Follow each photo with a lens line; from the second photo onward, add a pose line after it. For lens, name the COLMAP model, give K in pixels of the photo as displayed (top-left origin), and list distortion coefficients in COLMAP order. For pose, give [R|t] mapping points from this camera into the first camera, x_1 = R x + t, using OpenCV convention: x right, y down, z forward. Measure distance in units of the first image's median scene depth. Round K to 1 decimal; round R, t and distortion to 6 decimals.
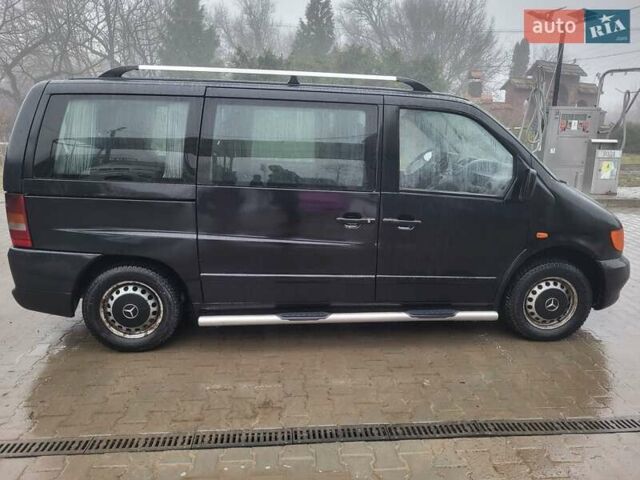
lens RADIAL K [[495.7, 0, 317.8], [0, 495.7, 243.6], [0, 0, 1]] dist [0.024922, -0.001960]
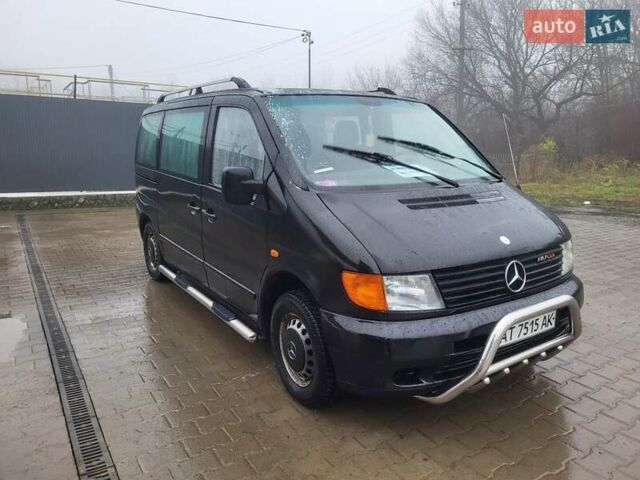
lens RADIAL K [[491.2, 0, 320.0], [0, 491.2, 240.0], [0, 0, 1]] dist [0.025474, -0.007656]
pose [[0.464088, 0.156371, -0.871877, 1.197266], [-0.191308, 0.978758, 0.073710, -0.112056], [0.864883, 0.132590, 0.484146, 0.703470]]
